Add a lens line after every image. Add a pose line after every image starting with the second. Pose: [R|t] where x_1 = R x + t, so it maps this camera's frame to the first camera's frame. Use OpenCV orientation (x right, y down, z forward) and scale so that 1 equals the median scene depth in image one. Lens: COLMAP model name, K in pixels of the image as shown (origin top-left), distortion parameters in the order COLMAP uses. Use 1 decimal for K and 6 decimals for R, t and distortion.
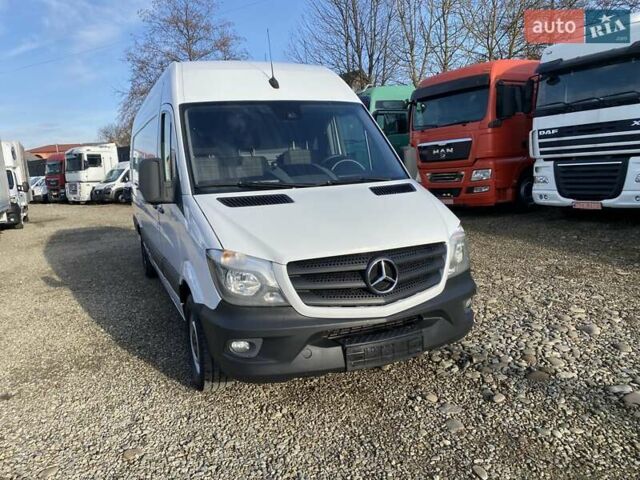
lens RADIAL K [[488.0, 0, 306.9], [0, 488.0, 229.5], [0, 0, 1]] dist [0.023802, -0.012839]
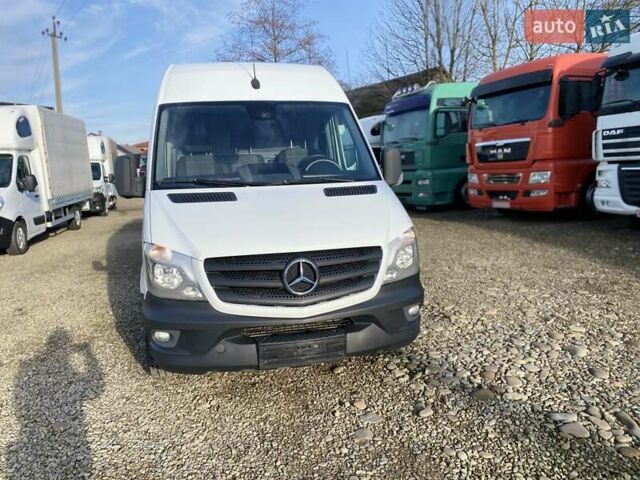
lens RADIAL K [[488.0, 0, 308.0], [0, 488.0, 226.9], [0, 0, 1]] dist [0.023802, -0.012839]
pose [[0.983390, 0.042104, -0.176553, 0.123790], [-0.042007, 0.999108, 0.004289, -0.004525], [0.176576, 0.003199, 0.984282, 0.007476]]
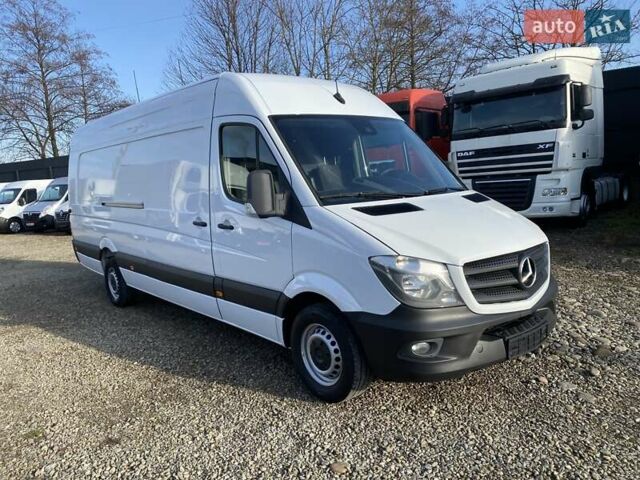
lens RADIAL K [[488.0, 0, 306.2], [0, 488.0, 242.5], [0, 0, 1]] dist [0.023802, -0.012839]
pose [[0.956842, -0.041202, 0.287673, -0.235271], [0.047138, 0.998794, -0.013737, 0.006832], [-0.286760, 0.026705, 0.957630, 0.024725]]
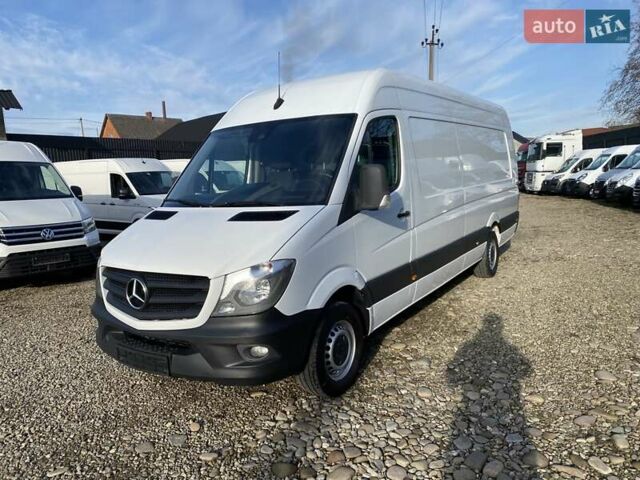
lens RADIAL K [[485.3, 0, 308.2], [0, 485.3, 243.2], [0, 0, 1]] dist [0.031618, -0.028520]
pose [[0.548454, 0.142268, -0.823989, 0.464647], [-0.093666, 0.989671, 0.108530, -0.064748], [0.830918, 0.017656, 0.556114, 0.253494]]
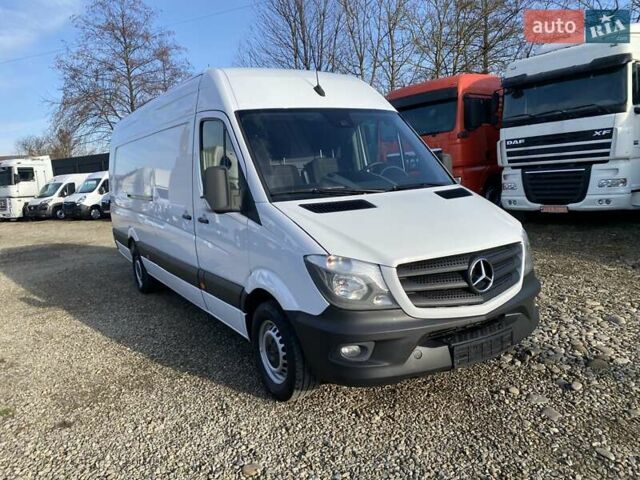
lens RADIAL K [[488.0, 0, 311.7], [0, 488.0, 234.2], [0, 0, 1]] dist [0.023802, -0.012839]
pose [[0.989526, -0.027619, 0.141686, -0.124981], [0.029679, 0.999482, -0.012451, 0.003736], [-0.141269, 0.016526, 0.989833, 0.006990]]
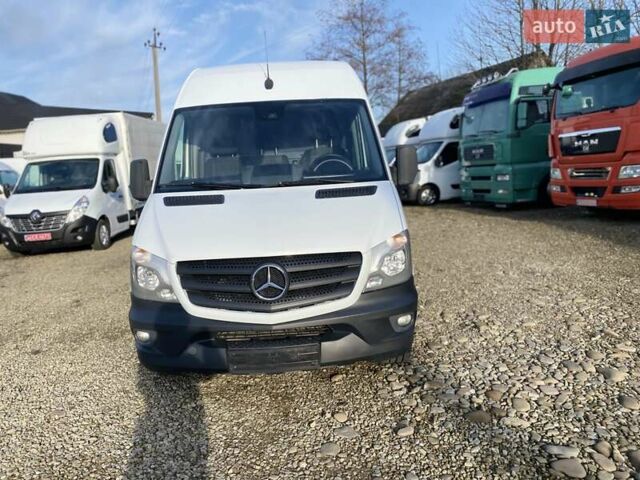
lens RADIAL K [[485.3, 0, 307.1], [0, 485.3, 232.2], [0, 0, 1]] dist [0.031618, -0.028520]
pose [[0.929245, 0.053338, -0.365595, 0.207714], [-0.045146, 0.998502, 0.030927, -0.014201], [0.366696, -0.012234, 0.930260, 0.046658]]
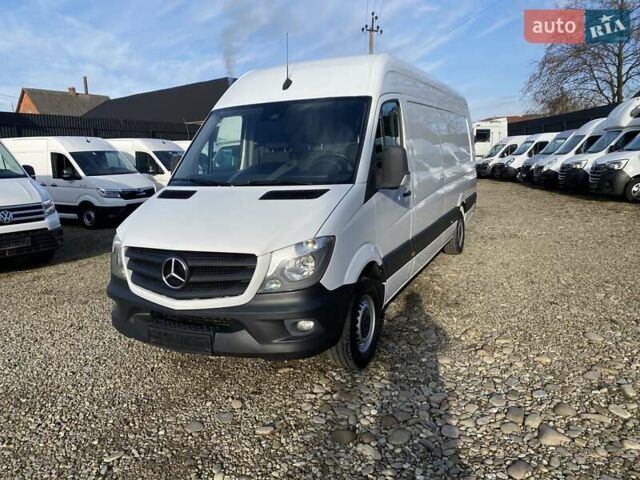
lens RADIAL K [[485.3, 0, 315.2], [0, 485.3, 232.0], [0, 0, 1]] dist [0.031618, -0.028520]
pose [[0.668317, 0.145107, -0.729587, 0.421106], [-0.098821, 0.989415, 0.106261, -0.053023], [0.737283, 0.001083, 0.675583, 0.176428]]
